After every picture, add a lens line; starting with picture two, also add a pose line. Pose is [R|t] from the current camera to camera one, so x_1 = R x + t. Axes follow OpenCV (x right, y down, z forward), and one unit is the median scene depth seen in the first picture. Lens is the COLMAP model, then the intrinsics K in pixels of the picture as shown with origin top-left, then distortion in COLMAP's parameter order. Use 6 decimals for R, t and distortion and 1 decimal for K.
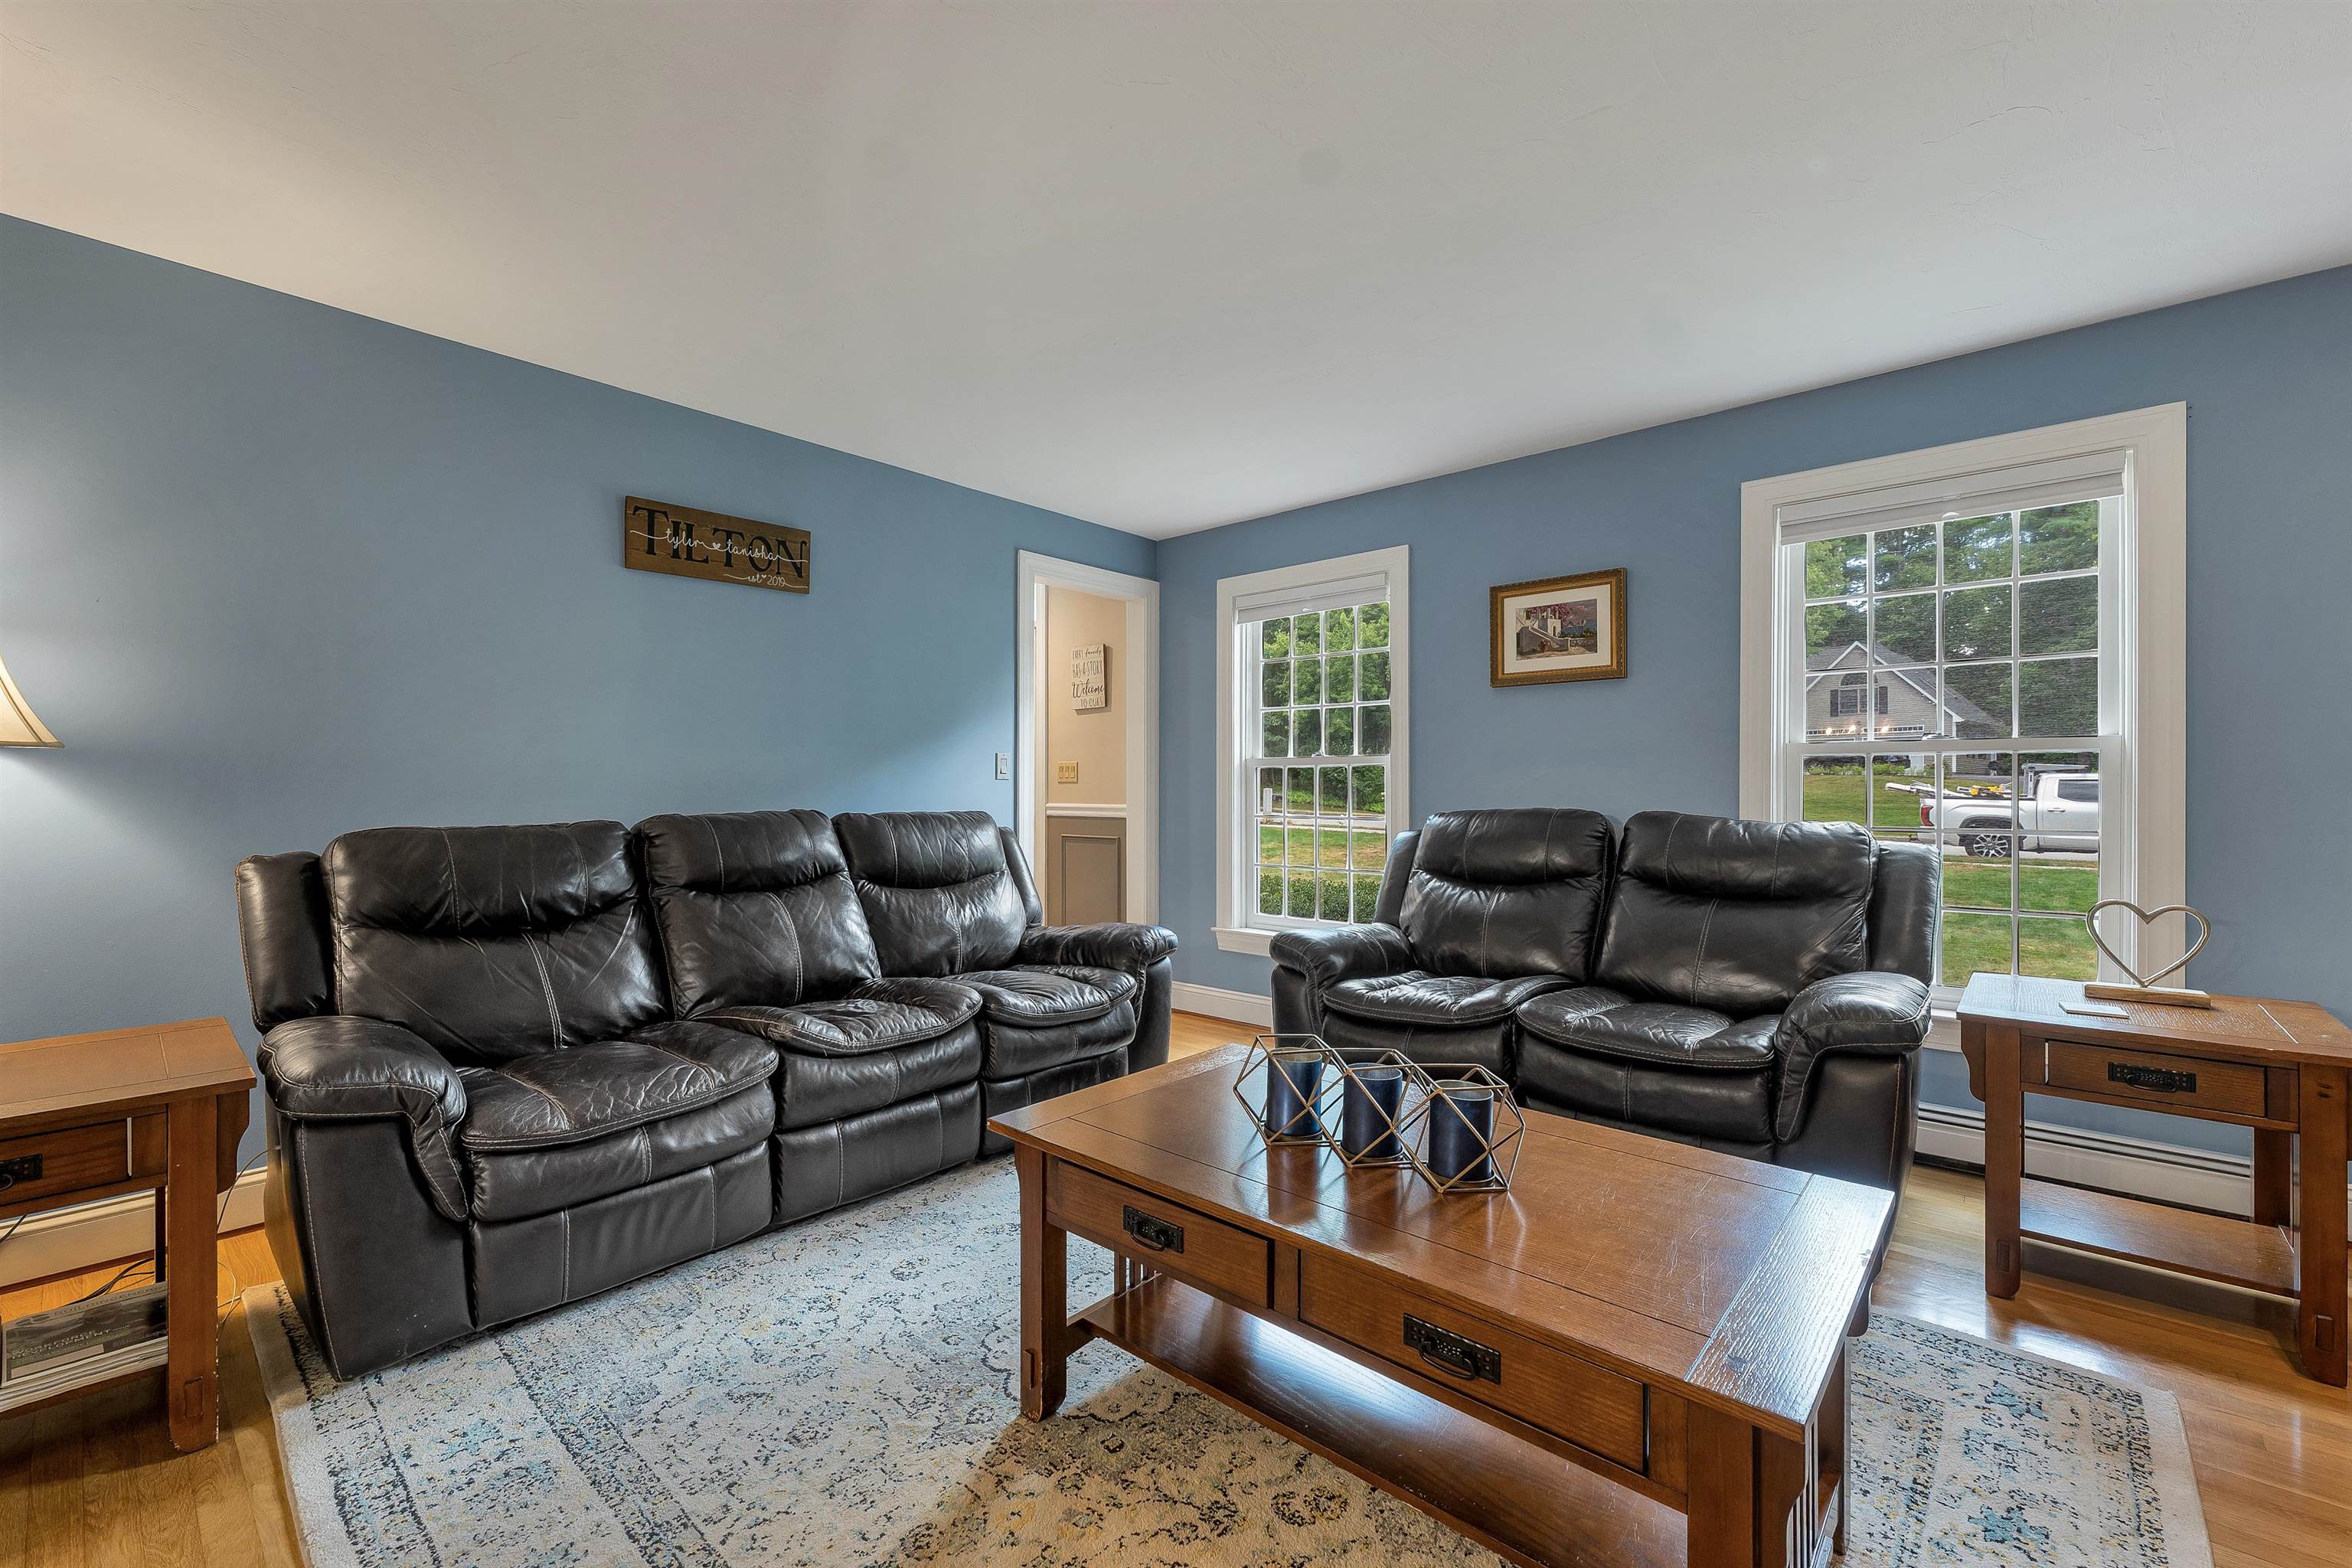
lens RADIAL K [[979.8, 0, 1157.7], [0, 979.8, 787.8], [0, 0, 1]] dist [0.001316, -0.000069]
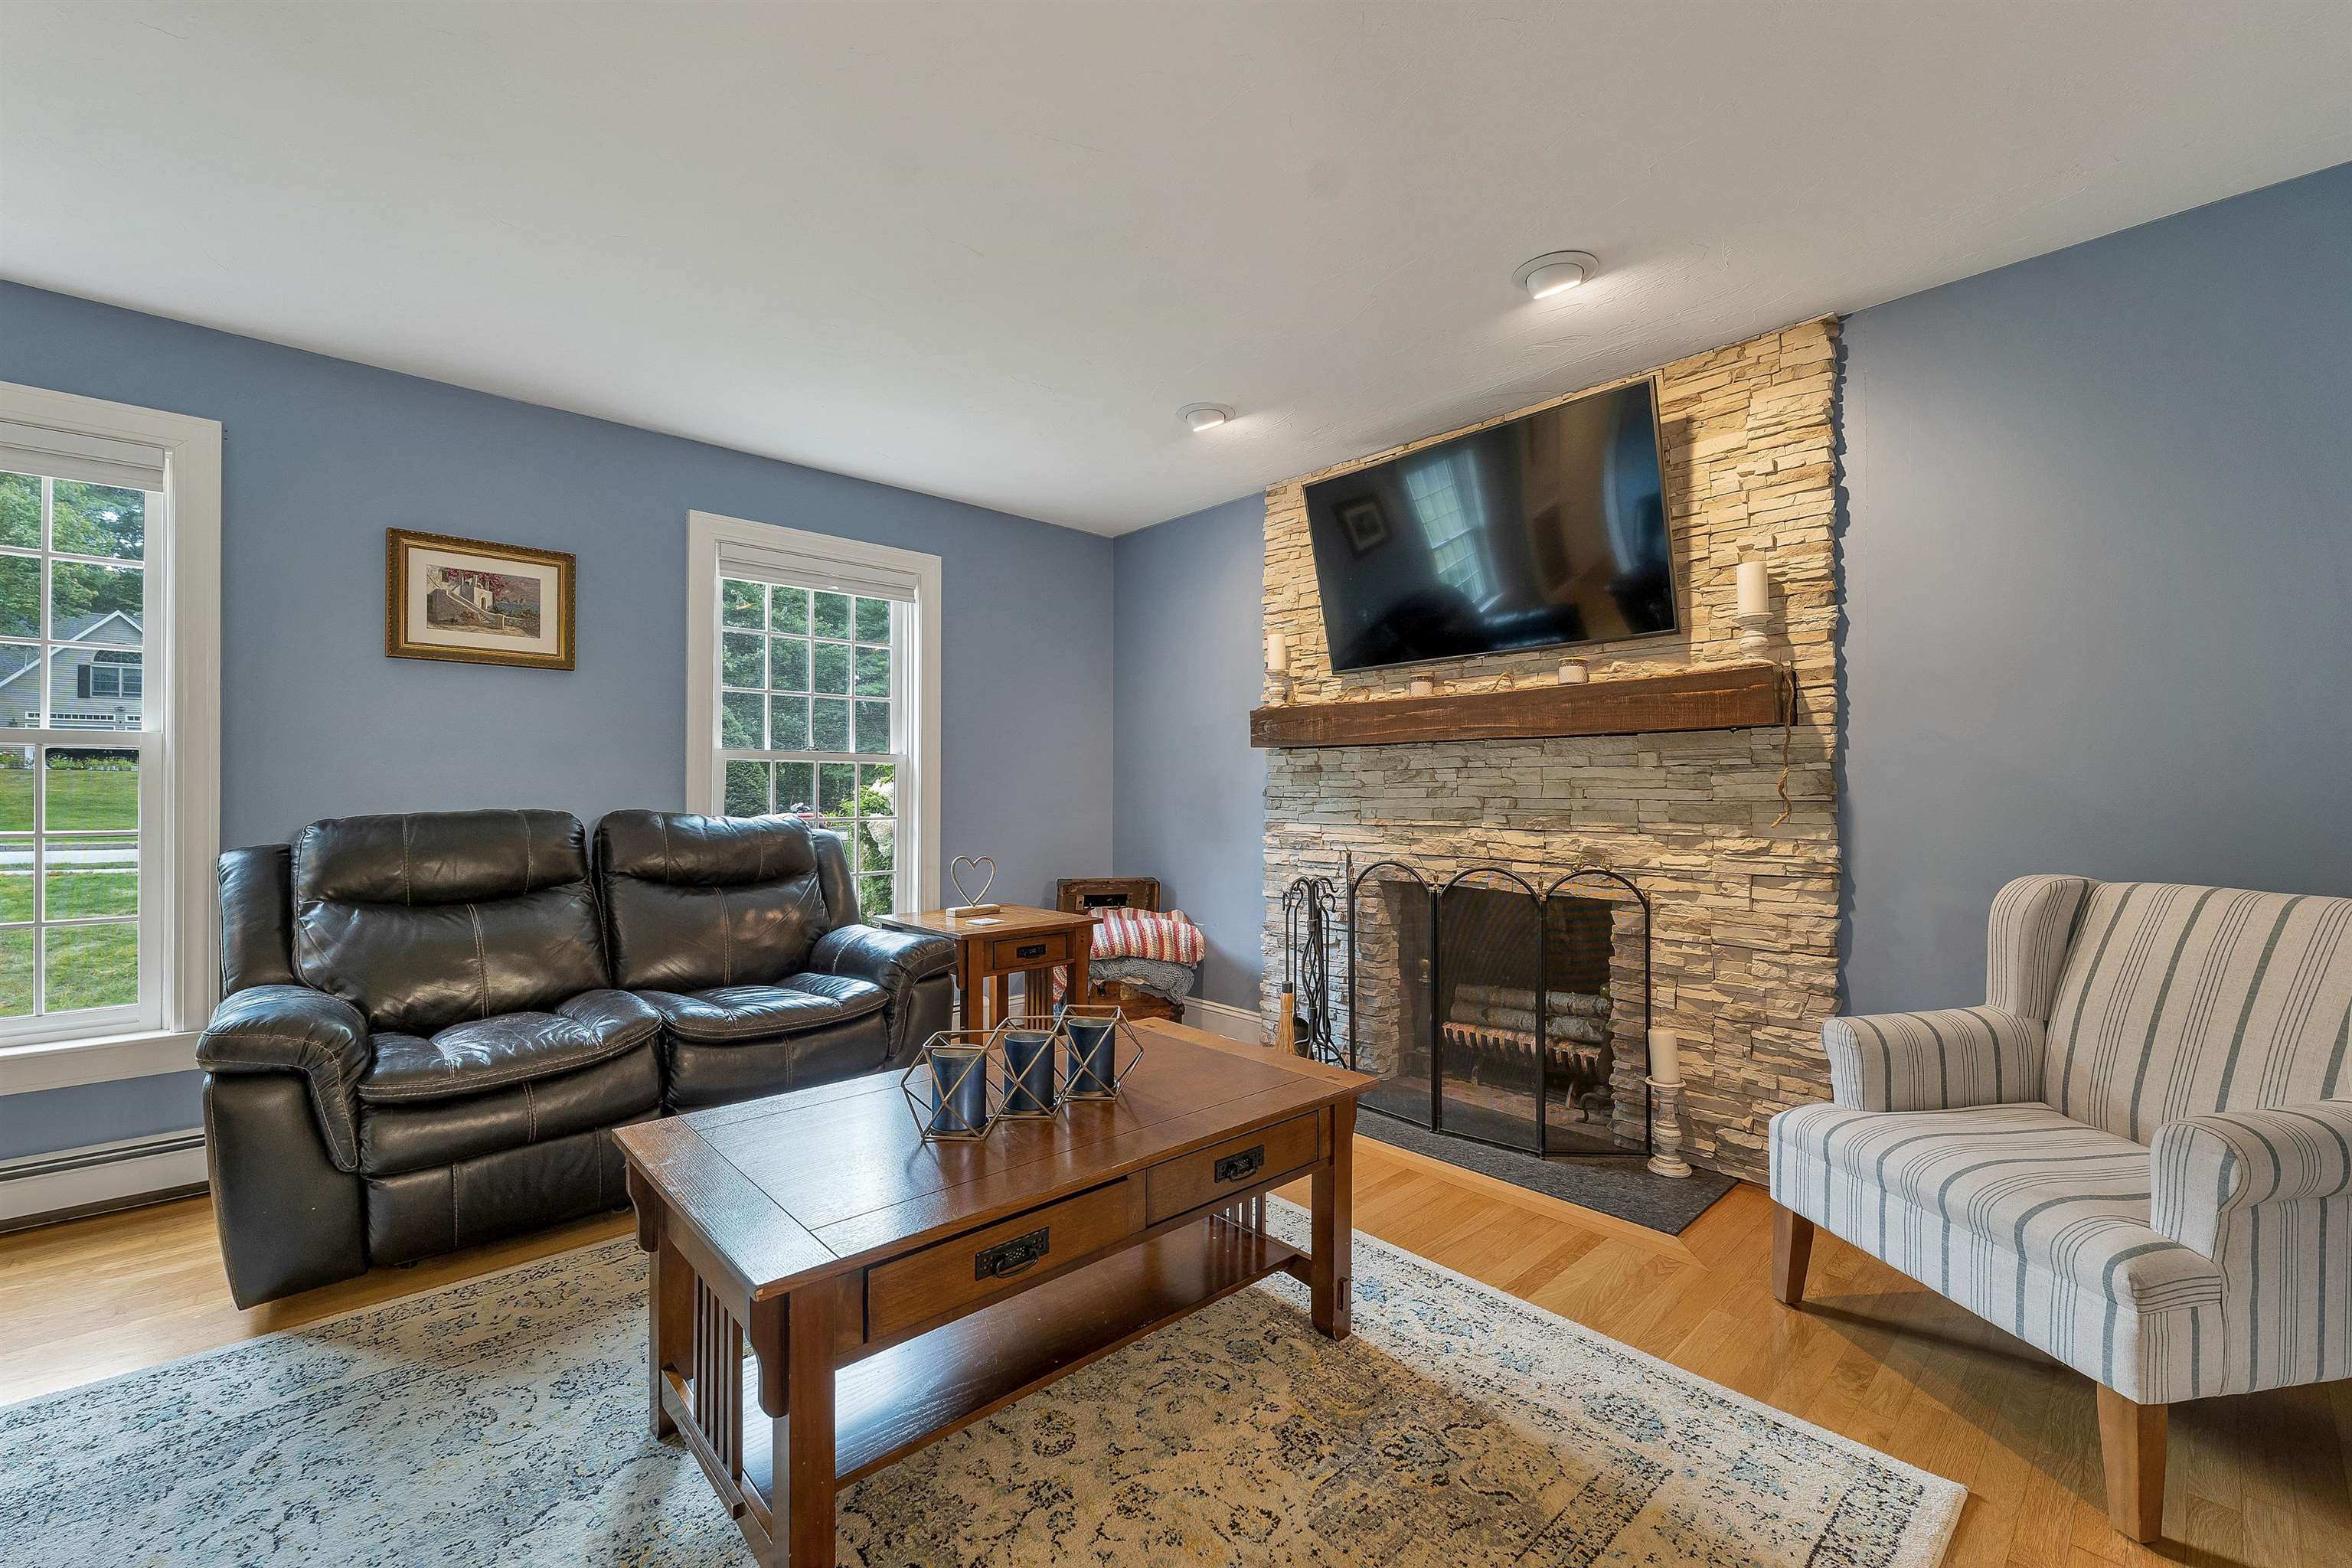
lens RADIAL K [[979.8, 0, 1158.9], [0, 979.8, 786.6], [0, 0, 1]] dist [0.001316, -0.000069]
pose [[0.080448, 0.003871, 0.996751, -0.420905], [-0.003313, 0.999988, -0.003616, 0.002068], [-0.996753, -0.003012, 0.080460, 0.354304]]
